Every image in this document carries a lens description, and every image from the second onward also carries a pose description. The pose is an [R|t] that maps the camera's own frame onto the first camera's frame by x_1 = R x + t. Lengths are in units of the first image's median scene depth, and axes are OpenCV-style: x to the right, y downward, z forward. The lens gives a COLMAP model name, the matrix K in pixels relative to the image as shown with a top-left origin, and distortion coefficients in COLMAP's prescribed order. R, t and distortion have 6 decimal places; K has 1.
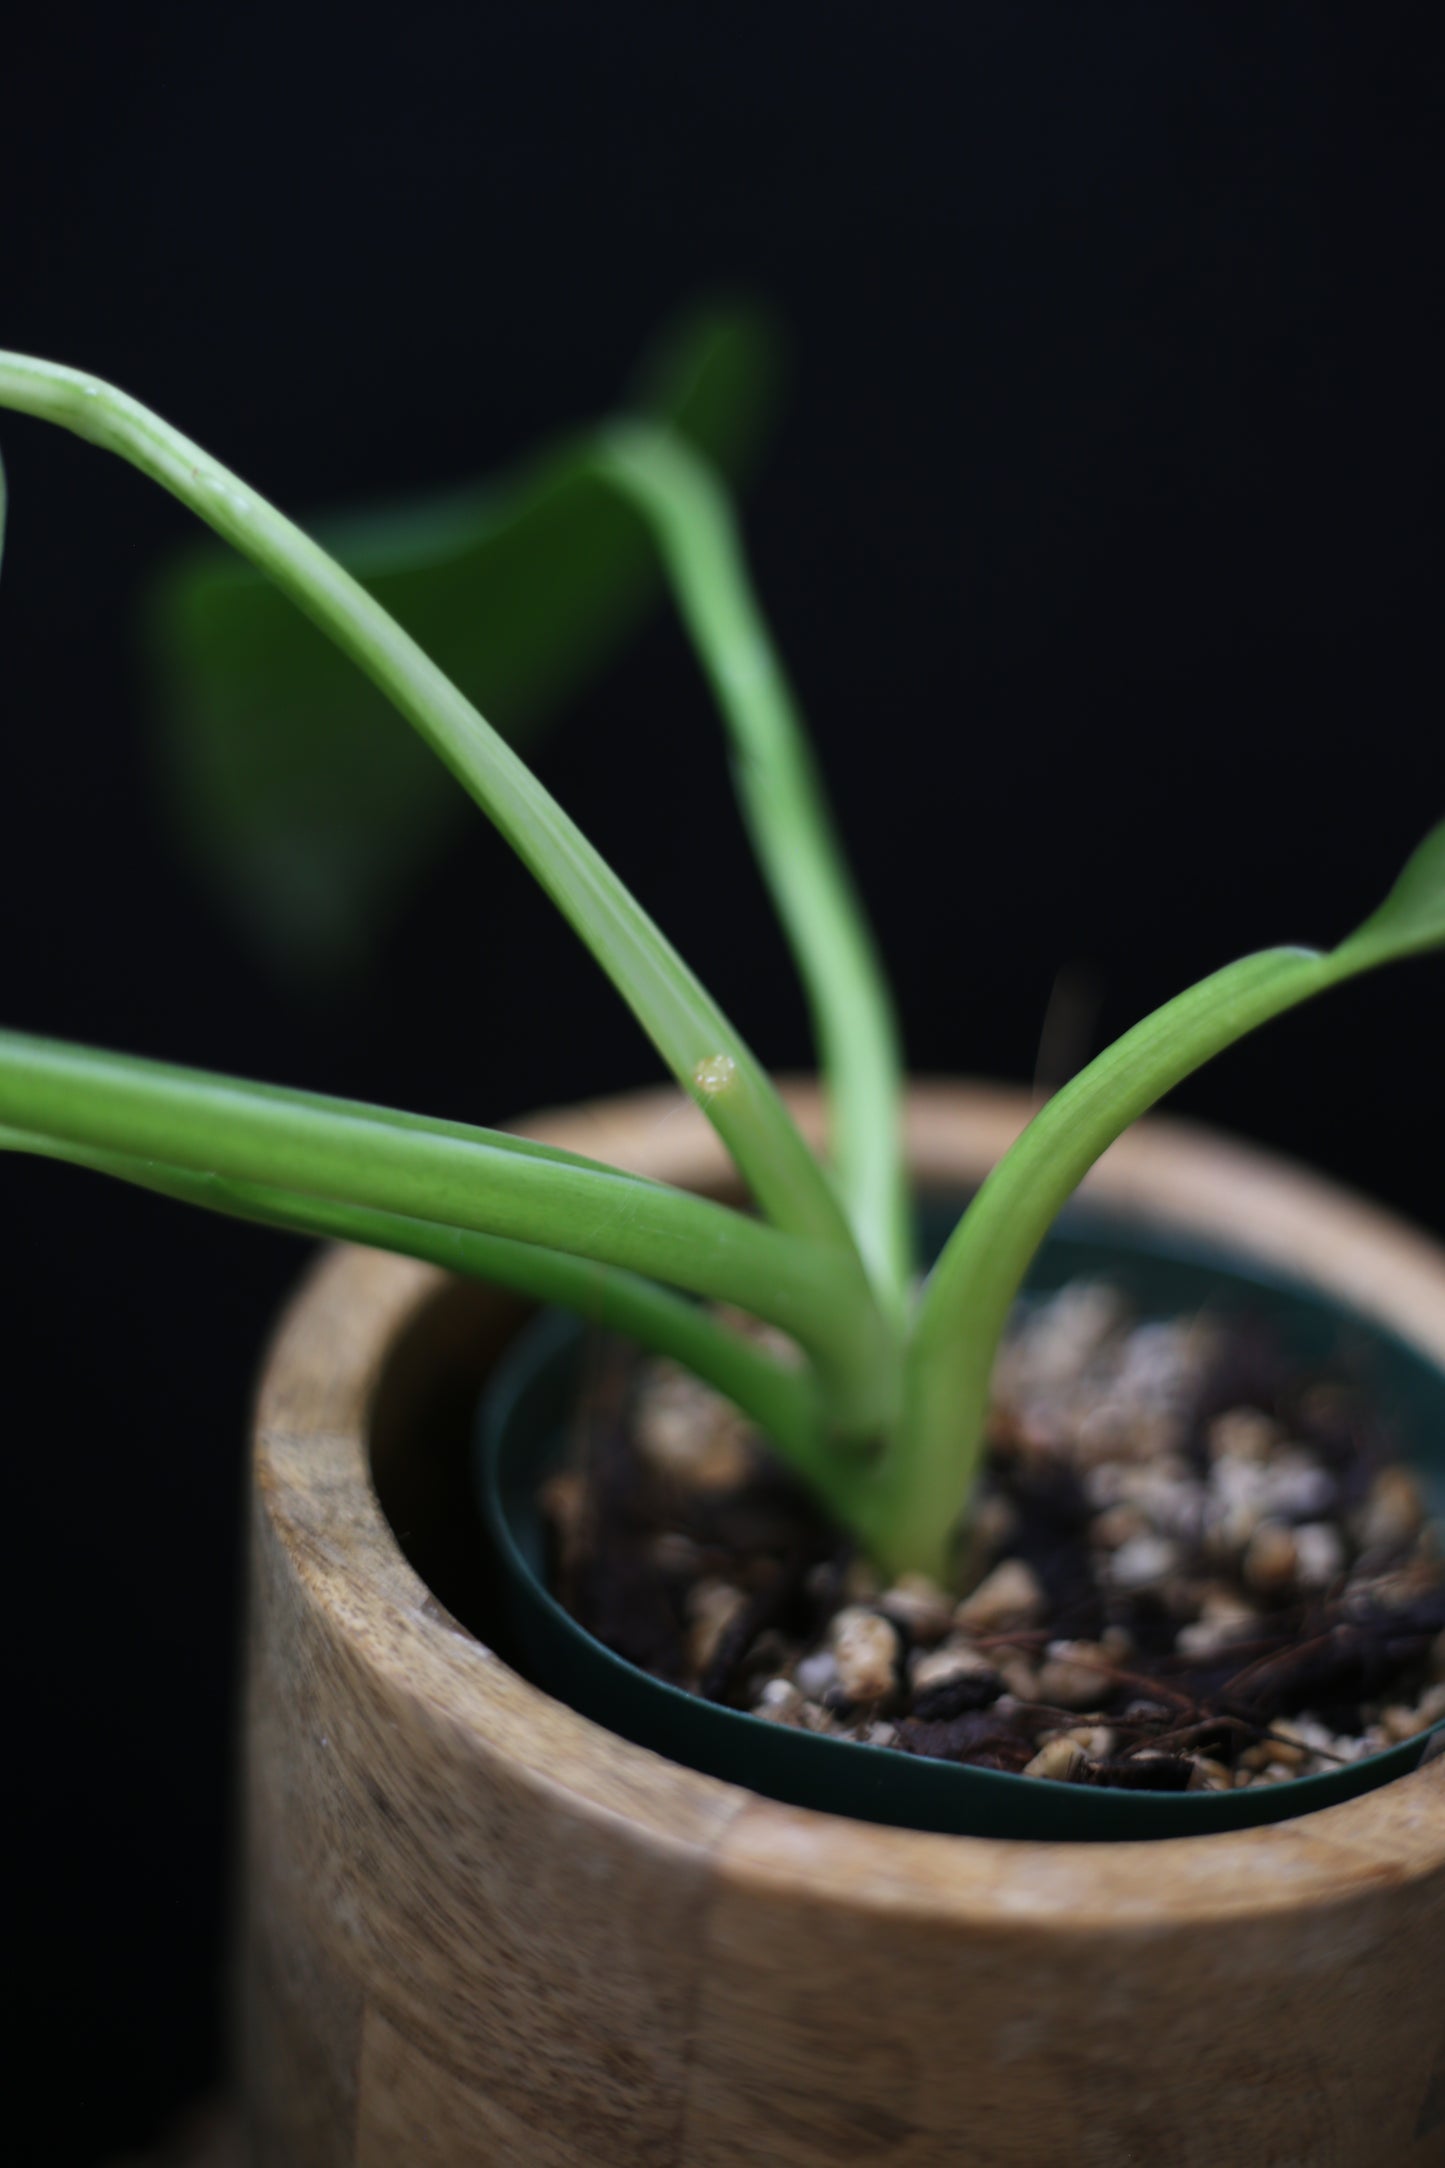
lens RADIAL K [[3528.6, 0, 722.5], [0, 3528.6, 1084.0], [0, 0, 1]] dist [-0.198509, -0.140573]
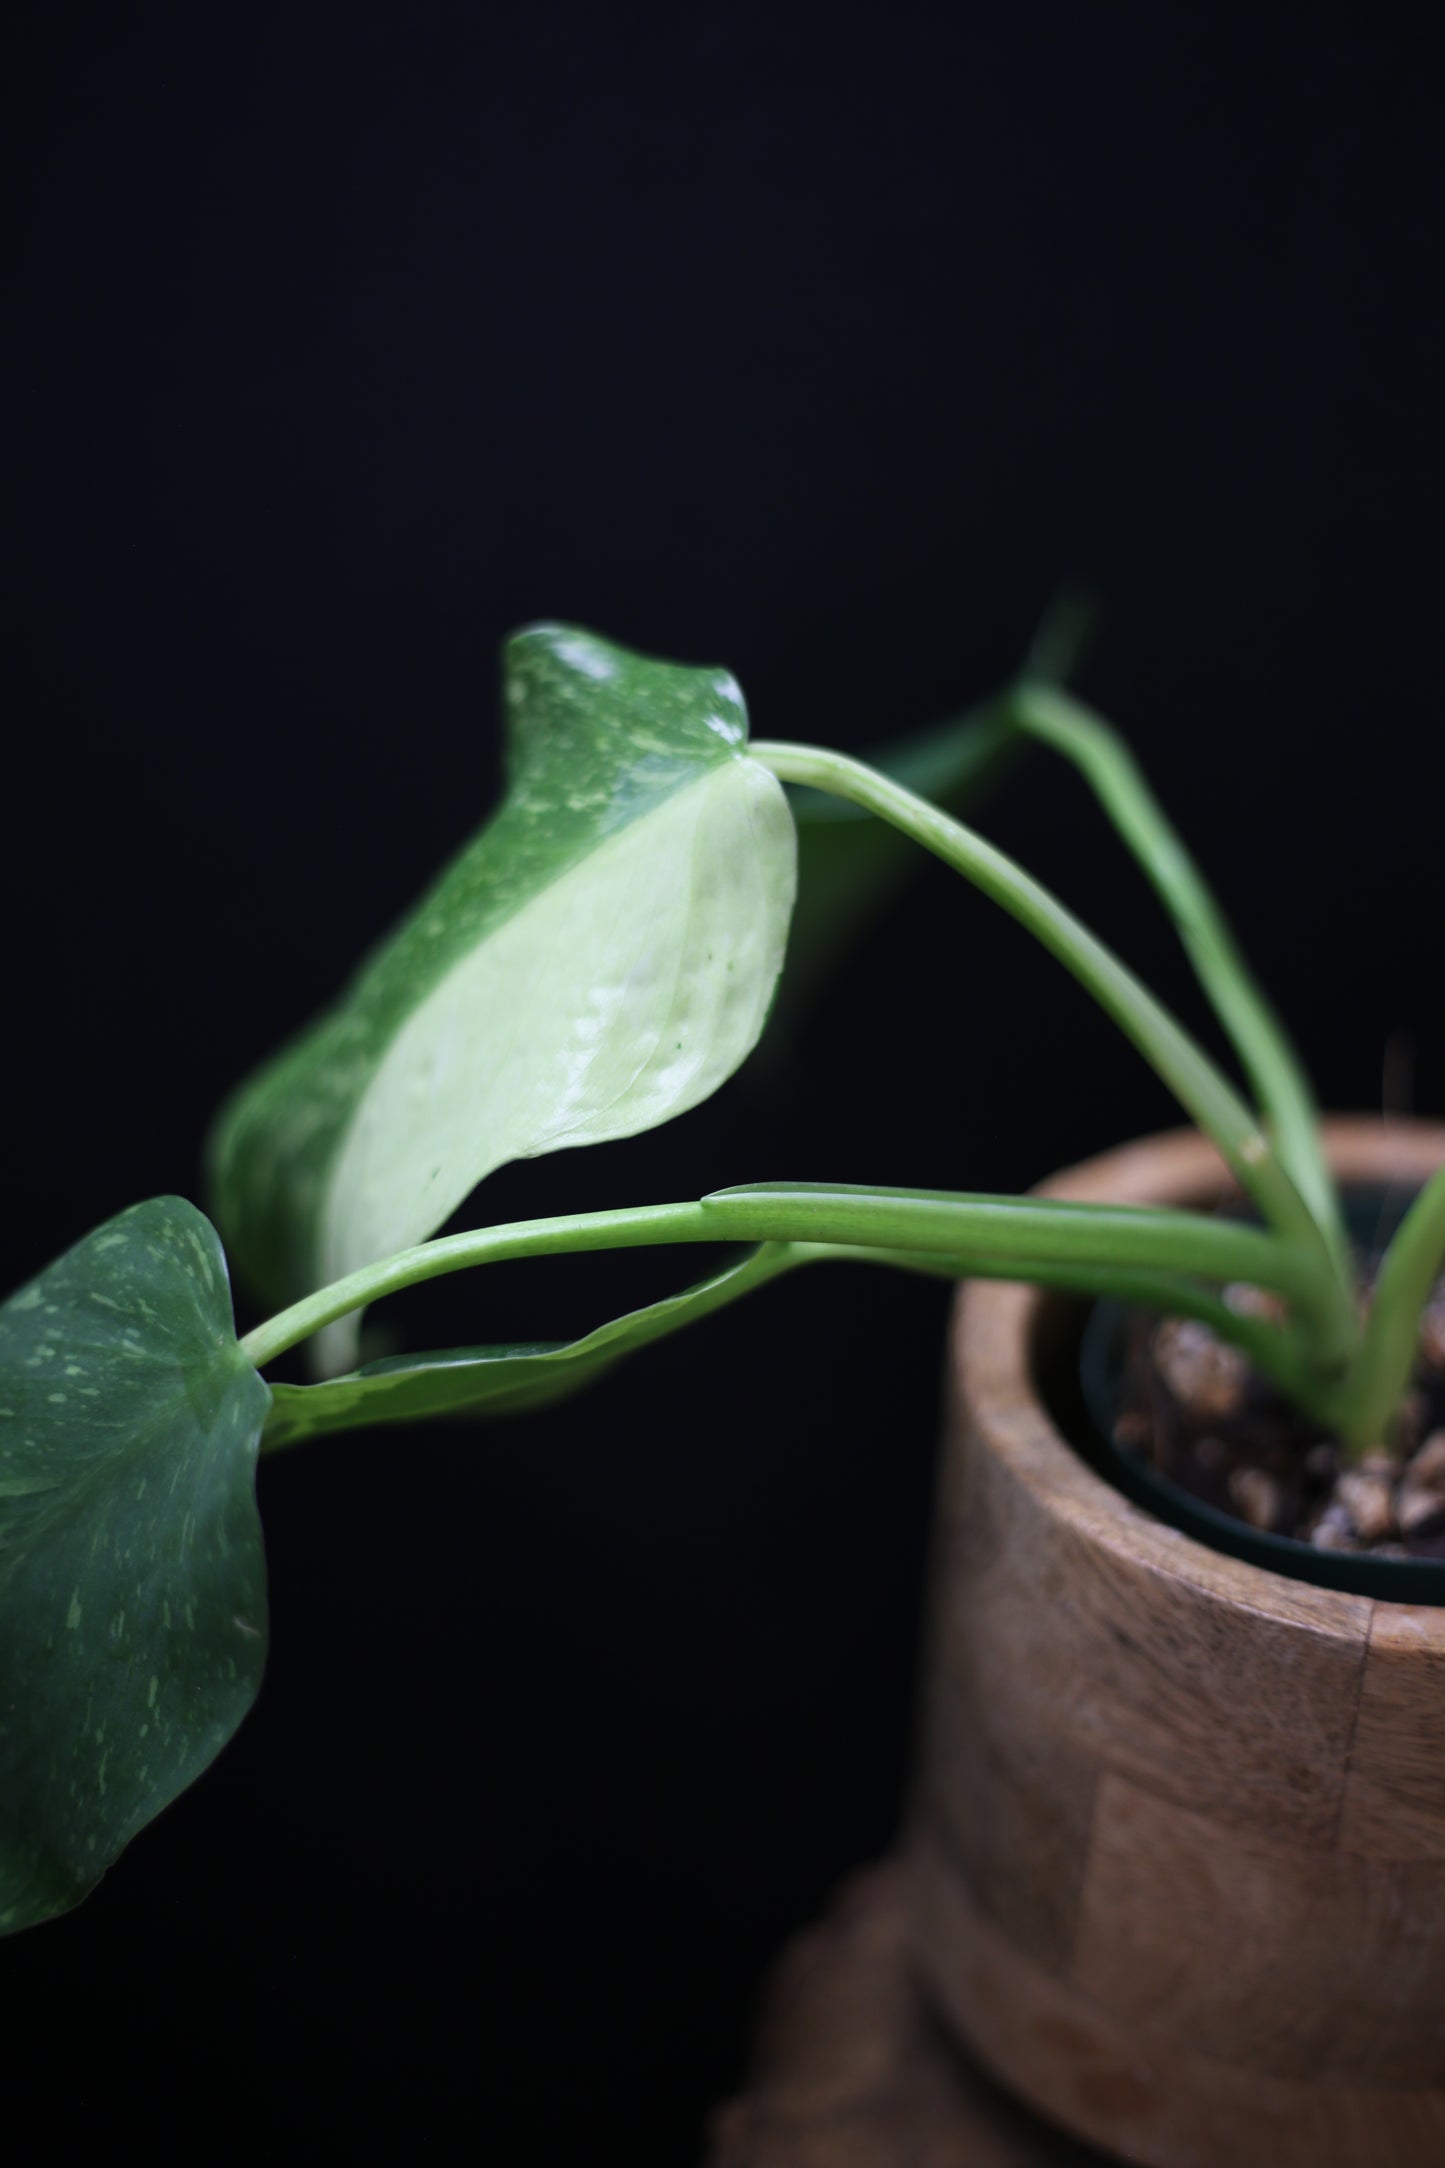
lens RADIAL K [[3423.4, 0, 722.5], [0, 3423.4, 1084.0], [0, 0, 1]] dist [-0.115733, -0.178808]
pose [[0.989417, -0.116529, 0.086456, -0.379945], [0.112792, 0.992510, 0.046935, -0.135889], [-0.091278, -0.036687, 0.995149, -0.508679]]
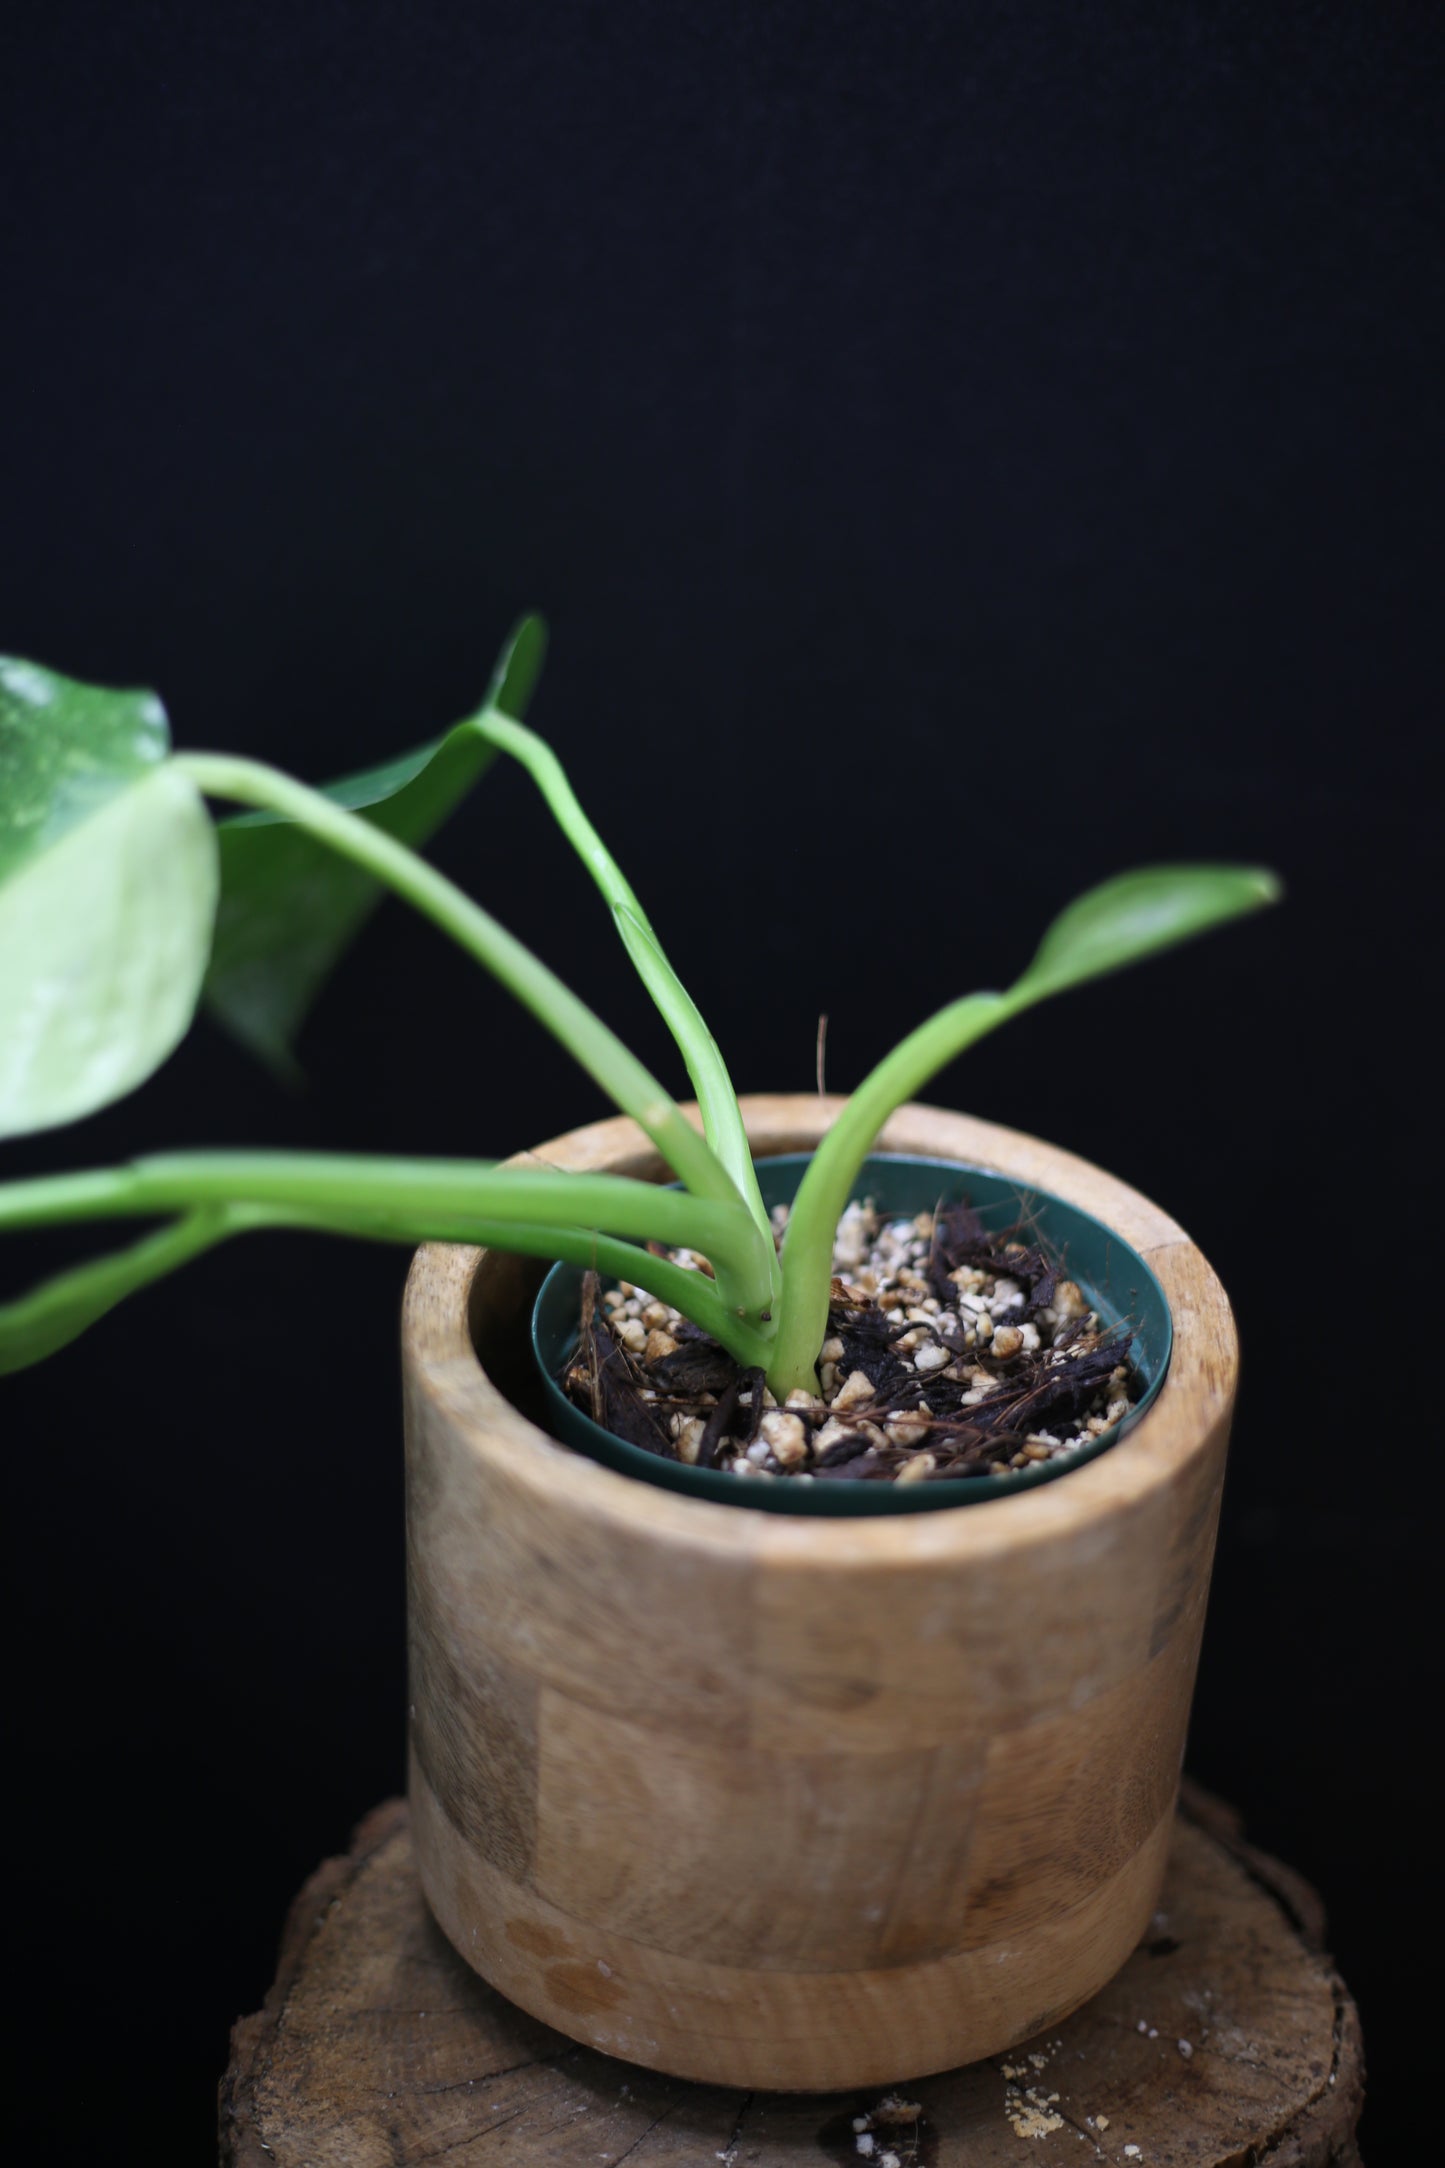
lens RADIAL K [[3423.4, 0, 722.5], [0, 3423.4, 1084.0], [0, 0, 1]] dist [-0.115733, -0.178808]
pose [[0.977847, -0.148722, 0.147300, -0.225445], [0.143486, 0.988601, 0.045615, -0.093820], [-0.152405, -0.023469, 0.988039, -0.684424]]
